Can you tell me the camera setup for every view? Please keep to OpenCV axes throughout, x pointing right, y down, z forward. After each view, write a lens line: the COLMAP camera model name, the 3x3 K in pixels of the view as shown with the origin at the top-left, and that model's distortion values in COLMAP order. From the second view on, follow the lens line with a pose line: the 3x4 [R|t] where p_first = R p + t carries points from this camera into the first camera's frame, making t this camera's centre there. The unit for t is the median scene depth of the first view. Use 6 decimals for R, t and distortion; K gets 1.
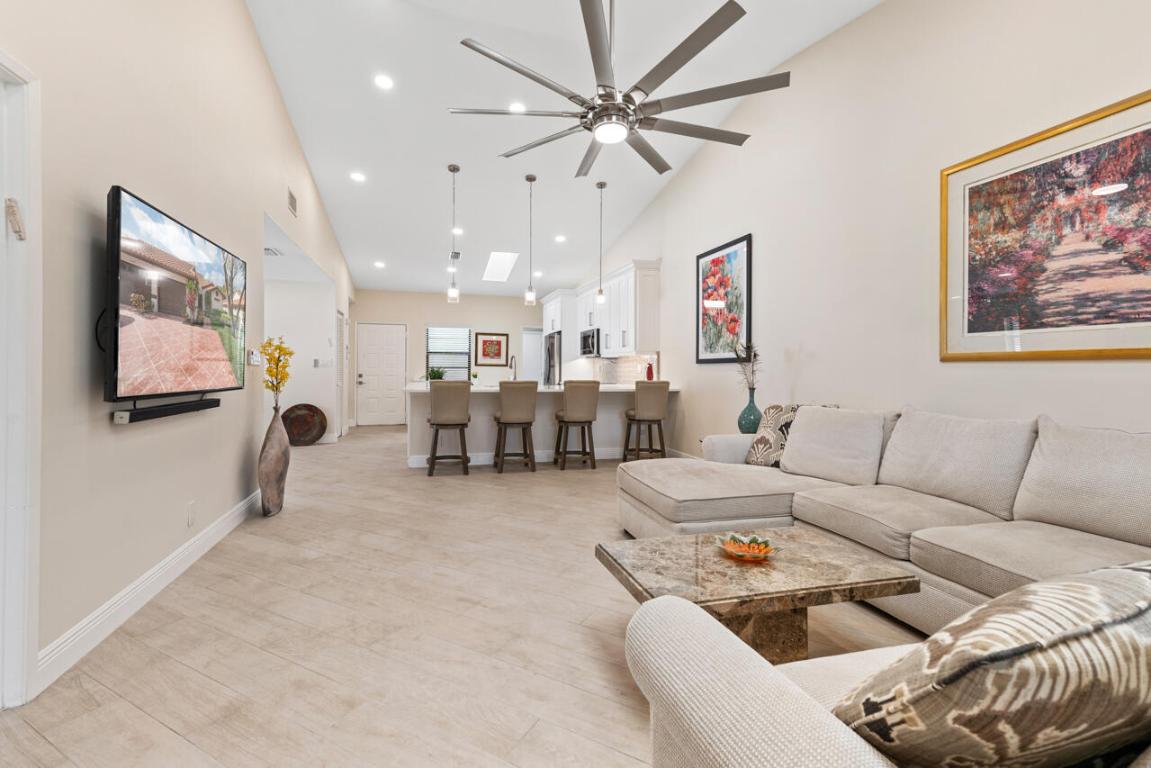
lens RADIAL K [[504.1, 0, 559.9], [0, 504.1, 367.3], [0, 0, 1]] dist [0.042368, 0.000109]
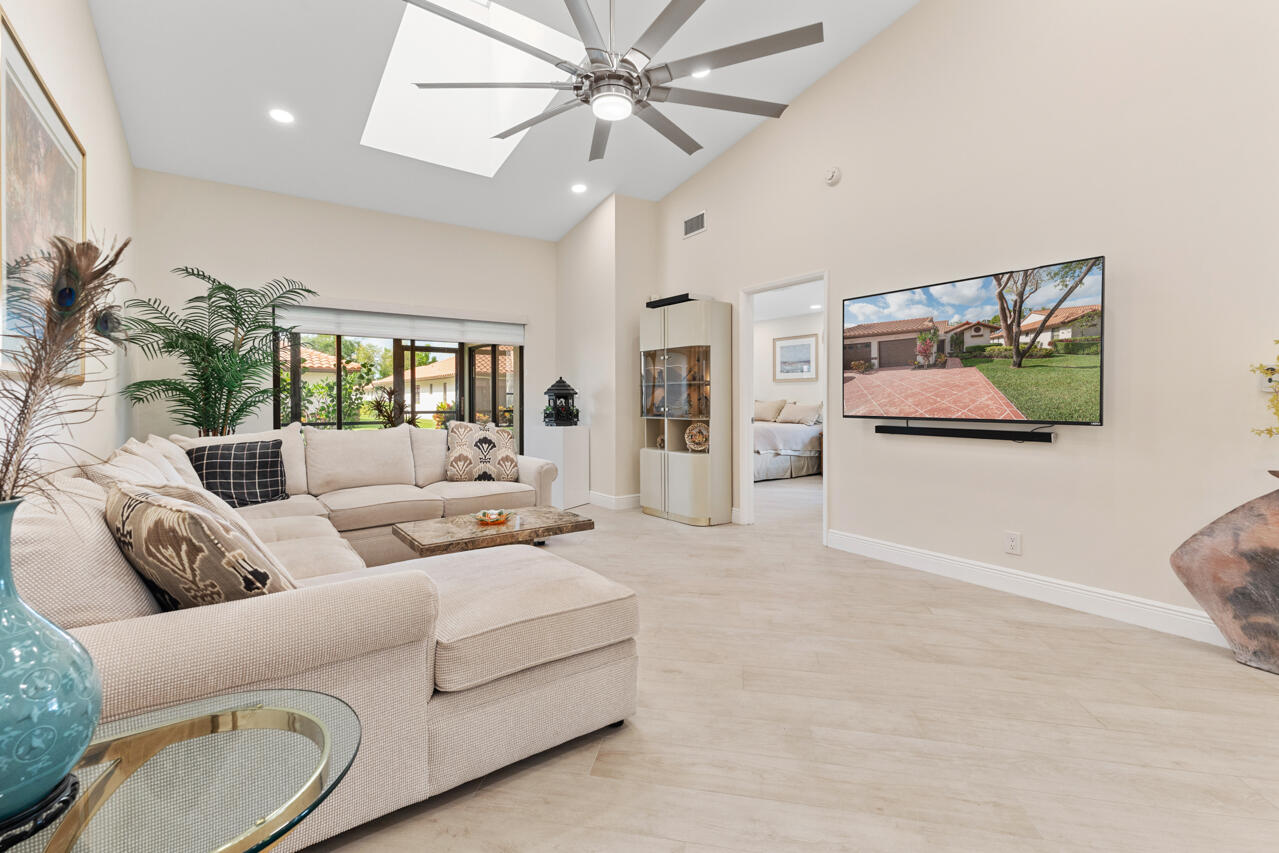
lens RADIAL K [[581.4, 0, 640.7], [0, 581.4, 401.6], [0, 0, 1]] dist [0.021094, 0.000027]
pose [[-0.935847, -0.002575, -0.352397, 0.206515], [-0.002432, 0.999997, -0.000849, 0.005976], [0.352398, 0.000062, -0.935850, 1.014250]]
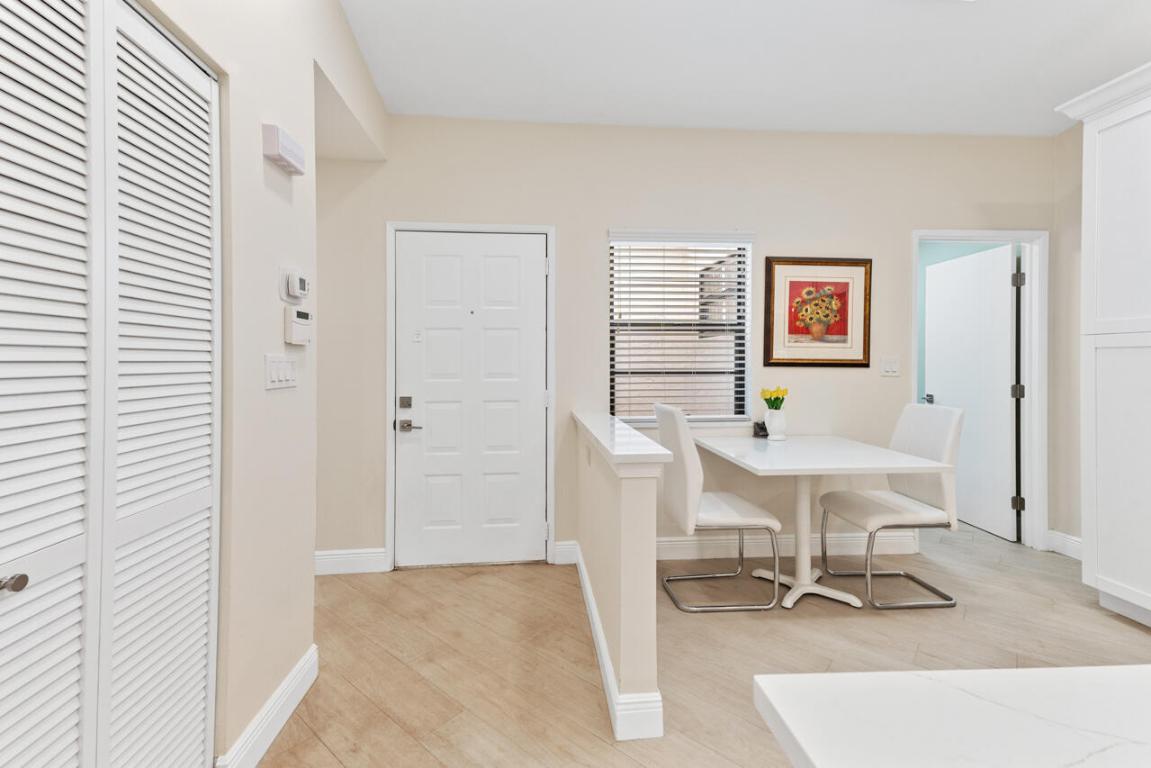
lens RADIAL K [[498.9, 0, 570.2], [0, 498.9, 359.3], [0, 0, 1]] dist [0.033057, 0.000150]
pose [[0.982438, -0.006330, -0.186483, -0.463278], [0.006490, 0.999979, 0.000246, -0.016691], [0.186478, -0.001452, 0.982458, 1.398416]]
